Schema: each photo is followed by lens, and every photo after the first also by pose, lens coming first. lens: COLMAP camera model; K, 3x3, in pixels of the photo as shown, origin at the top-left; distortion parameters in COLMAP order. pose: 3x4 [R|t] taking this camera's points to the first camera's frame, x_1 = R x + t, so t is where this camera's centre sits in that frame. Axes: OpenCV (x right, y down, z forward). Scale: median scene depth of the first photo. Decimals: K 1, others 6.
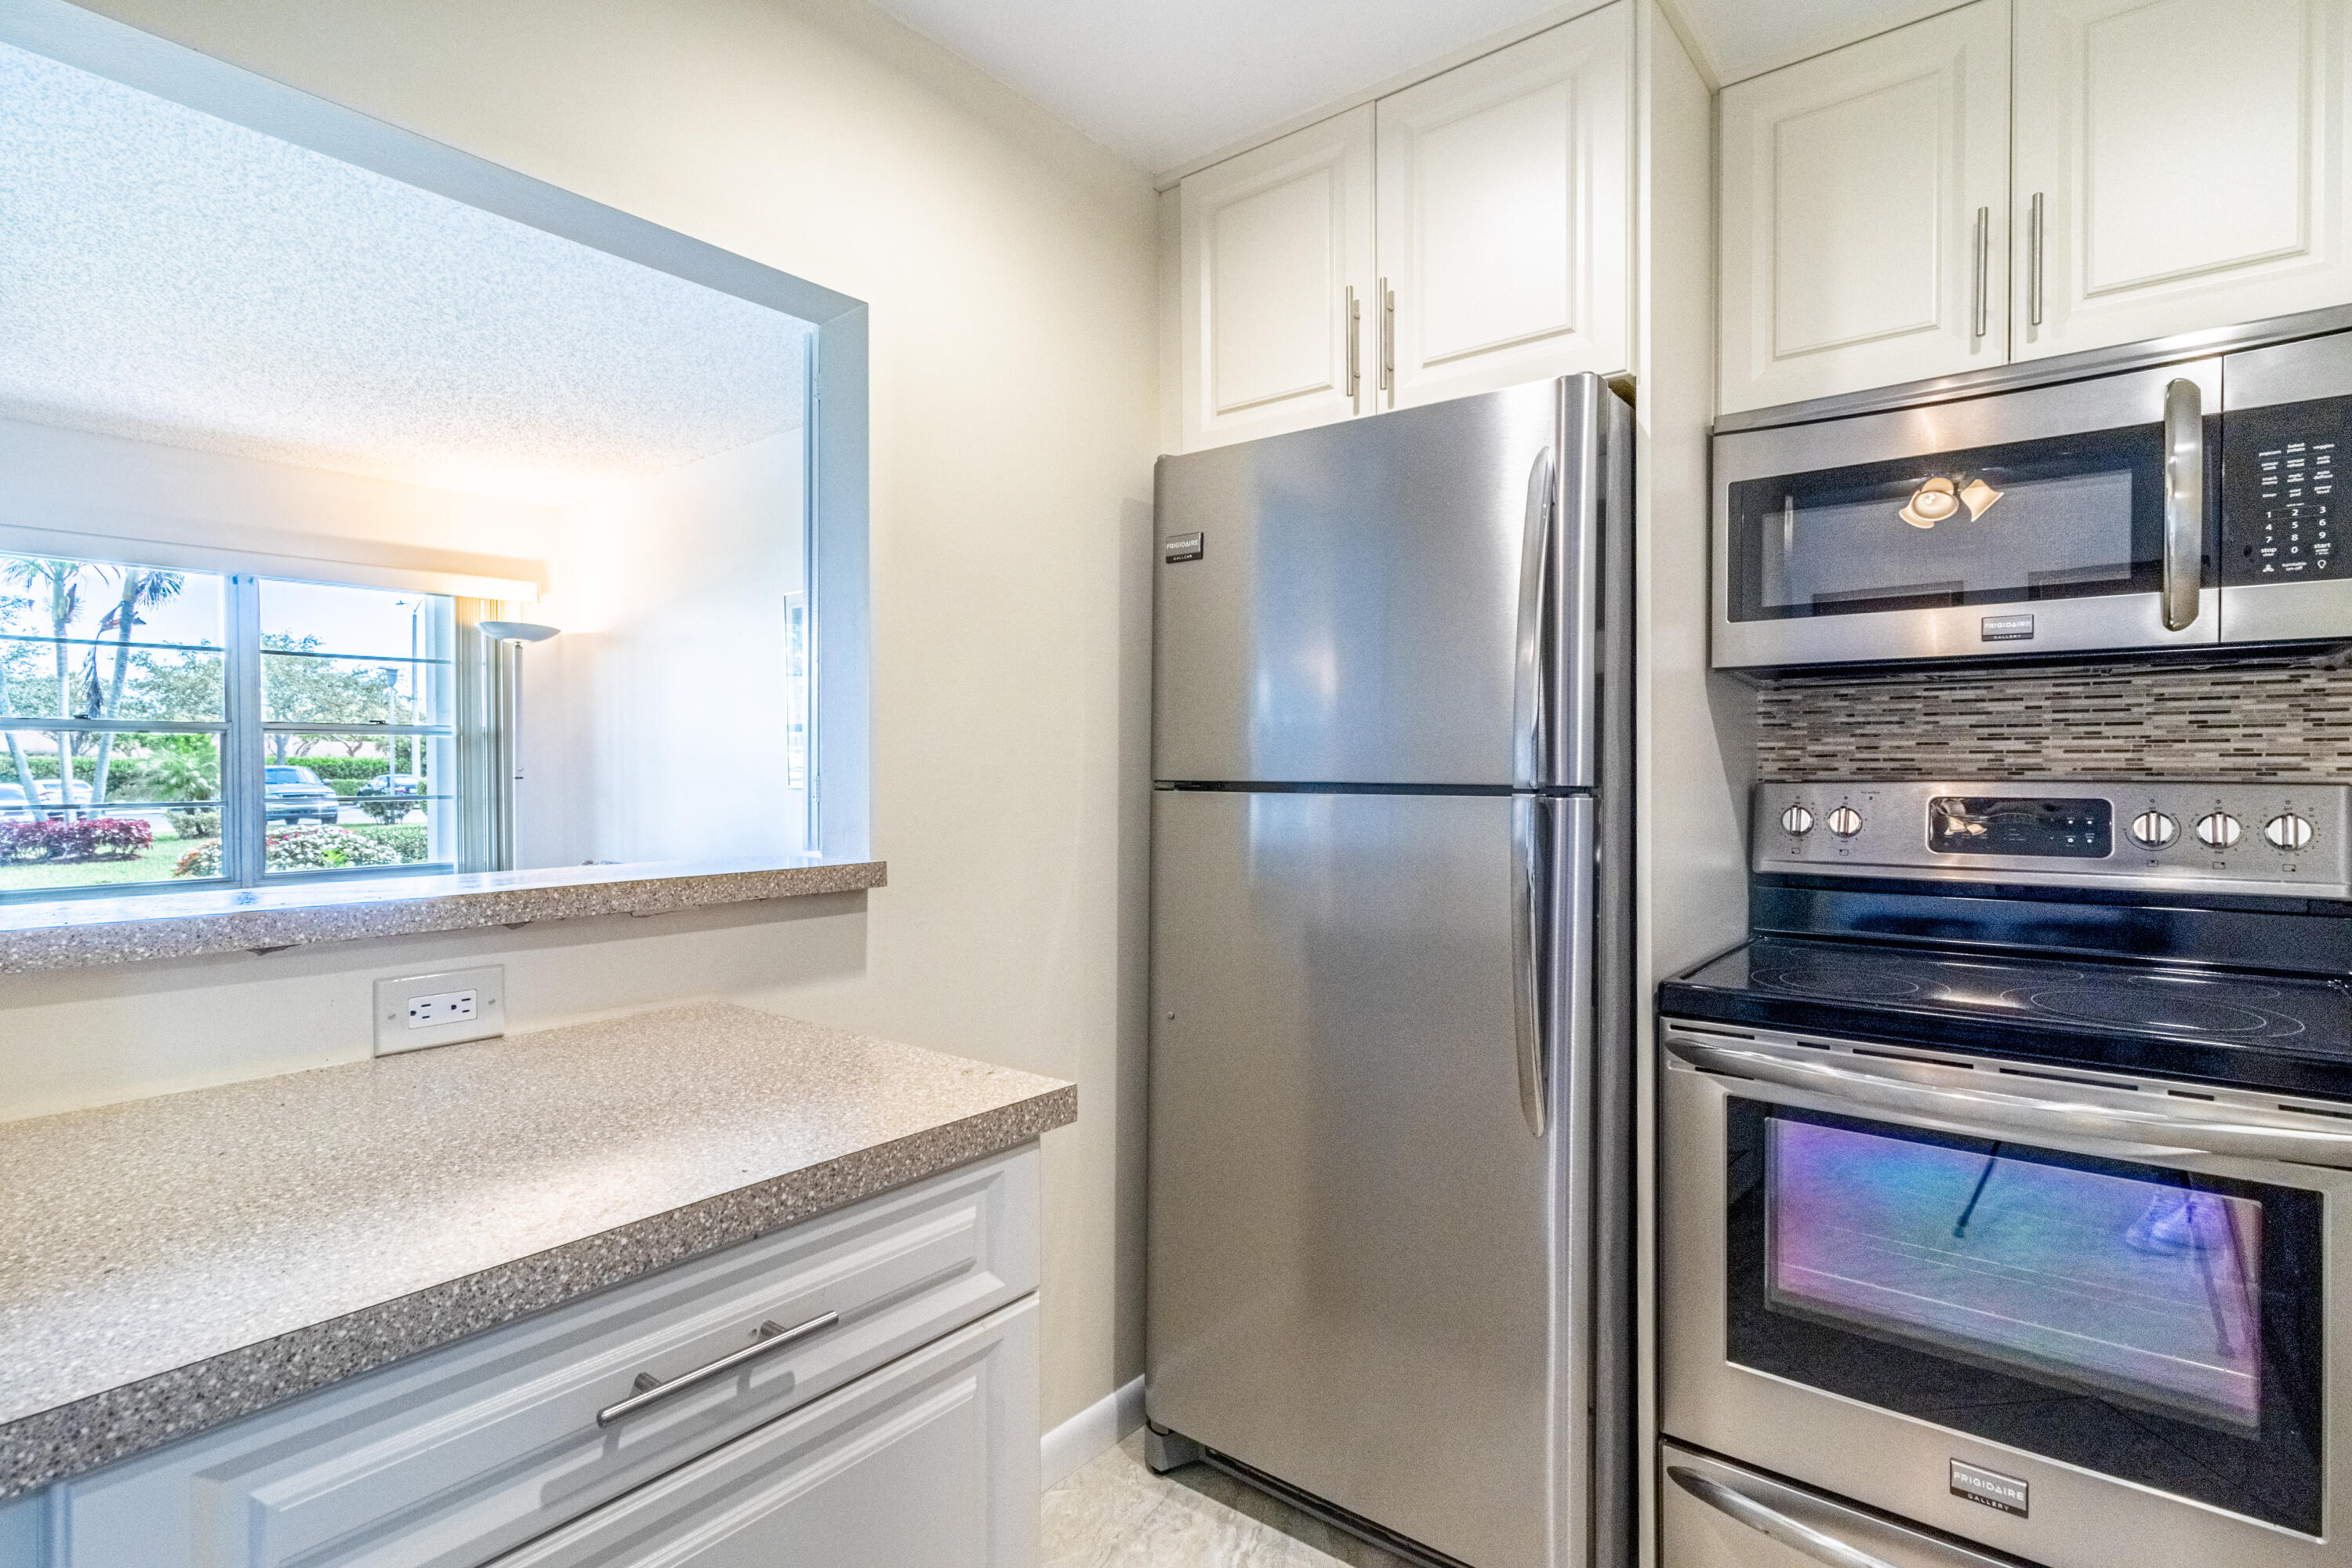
lens RADIAL K [[1140.5, 0, 1160.7], [0, 1140.5, 777.5], [0, 0, 1]] dist [0.002850, -0.000285]
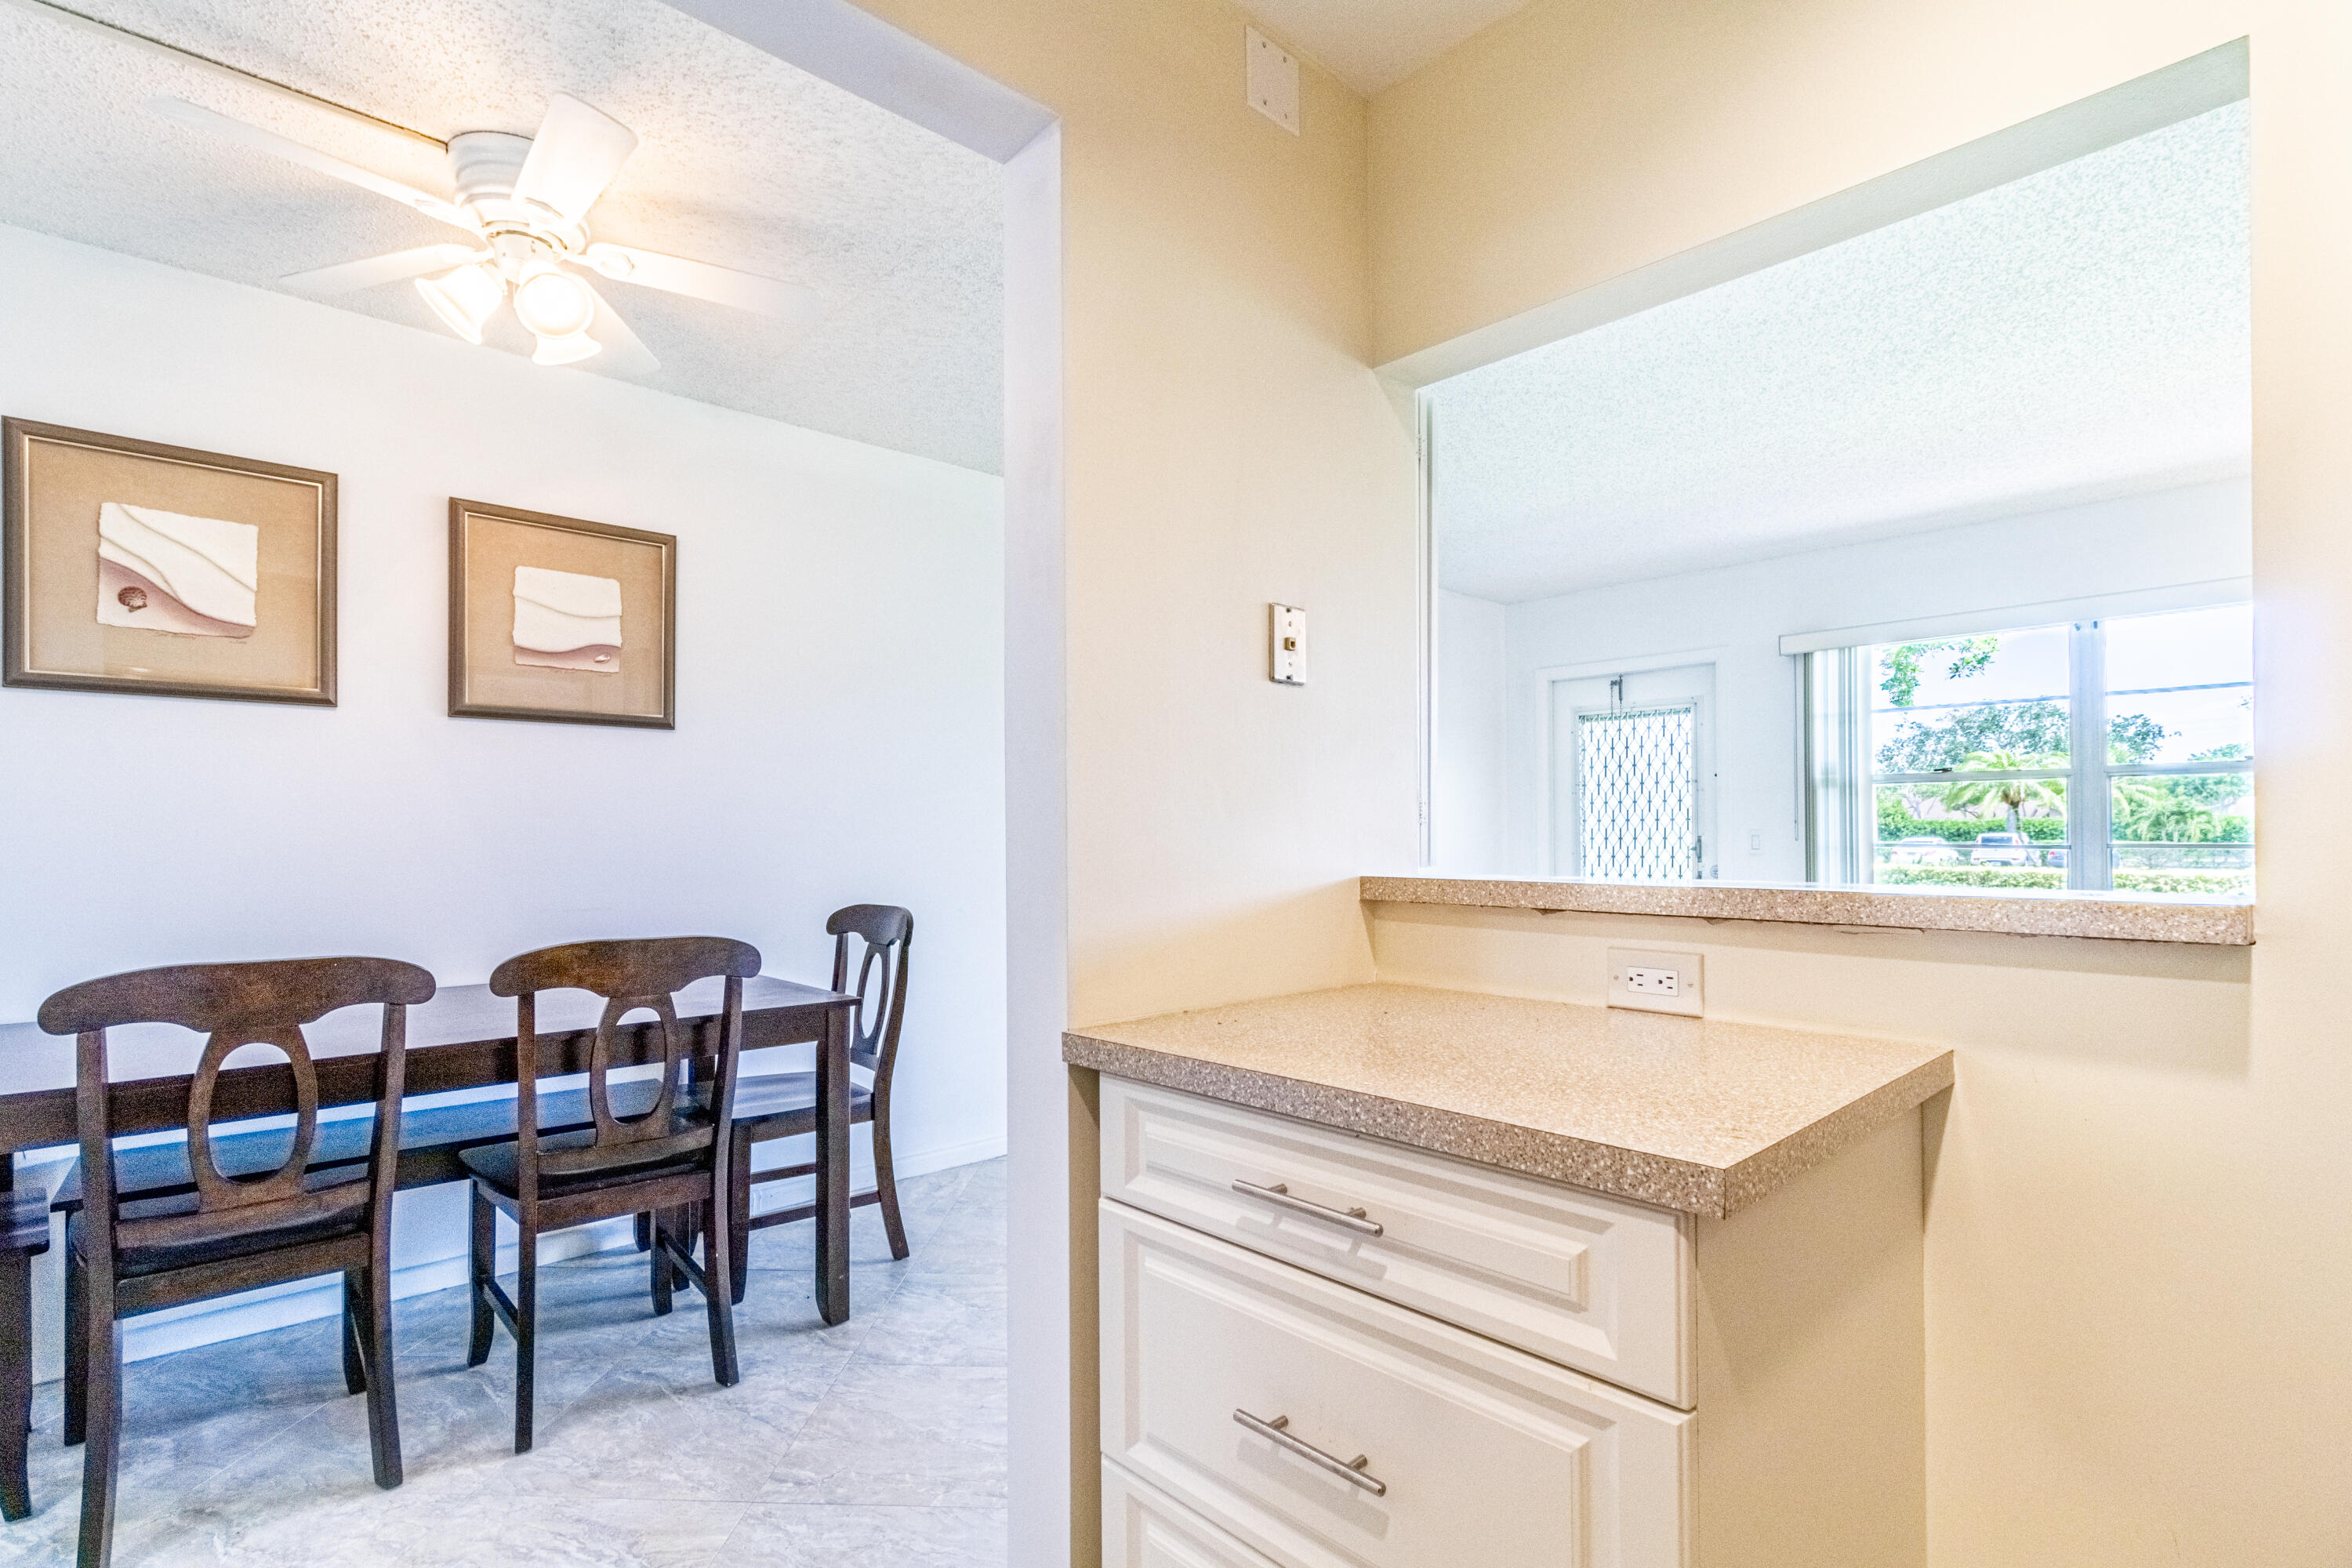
lens RADIAL K [[1140.5, 0, 1182.4], [0, 1140.5, 805.3], [0, 0, 1]] dist [0.002850, -0.000285]
pose [[-0.134698, -0.020599, -0.990673, 0.540686], [-0.002167, 0.999788, -0.020494, 0.036450], [0.990884, -0.000614, -0.134714, 0.568932]]
